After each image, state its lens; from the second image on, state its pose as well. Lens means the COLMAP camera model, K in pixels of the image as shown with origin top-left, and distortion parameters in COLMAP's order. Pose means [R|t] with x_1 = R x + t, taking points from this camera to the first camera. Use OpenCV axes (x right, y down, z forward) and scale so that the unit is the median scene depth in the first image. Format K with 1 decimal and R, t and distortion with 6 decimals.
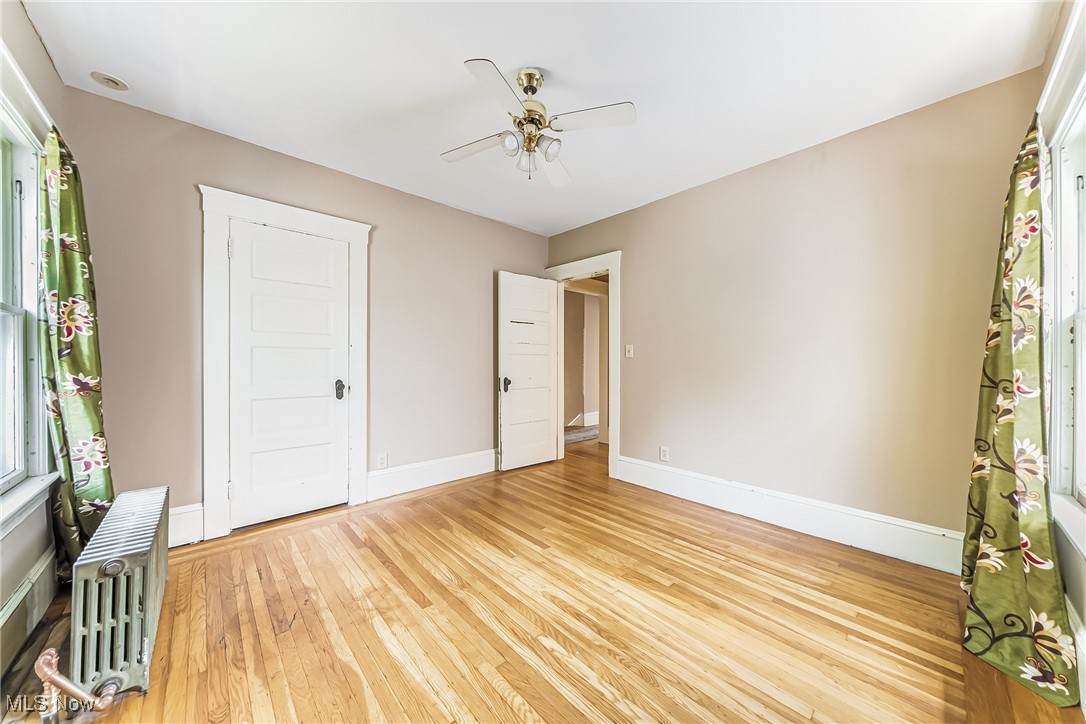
lens RADIAL K [[372.1, 0, 541.2], [0, 372.1, 367.7], [0, 0, 1]] dist [0.000109, 0.000011]
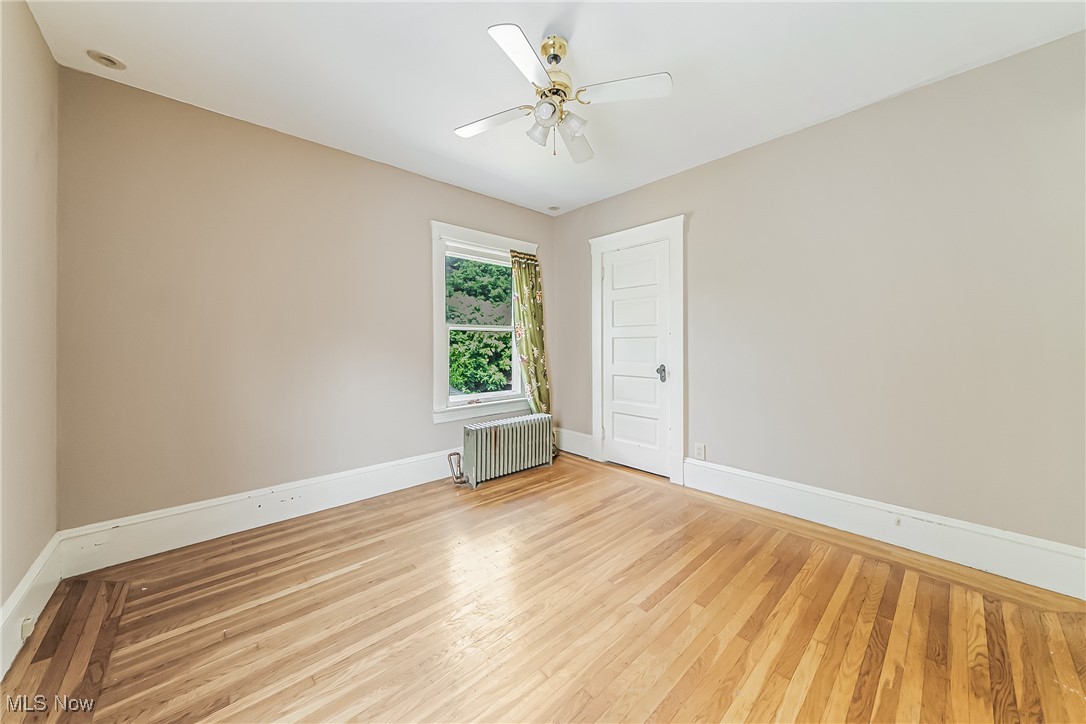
lens RADIAL K [[379.3, 0, 541.3], [0, 379.3, 346.5], [0, 0, 1]] dist [-0.001157, -0.000101]
pose [[-0.003229, 0.001007, -0.999994, 0.684431], [-0.010566, 0.999944, 0.001041, -0.021065], [0.999939, 0.010570, -0.003218, 0.729153]]
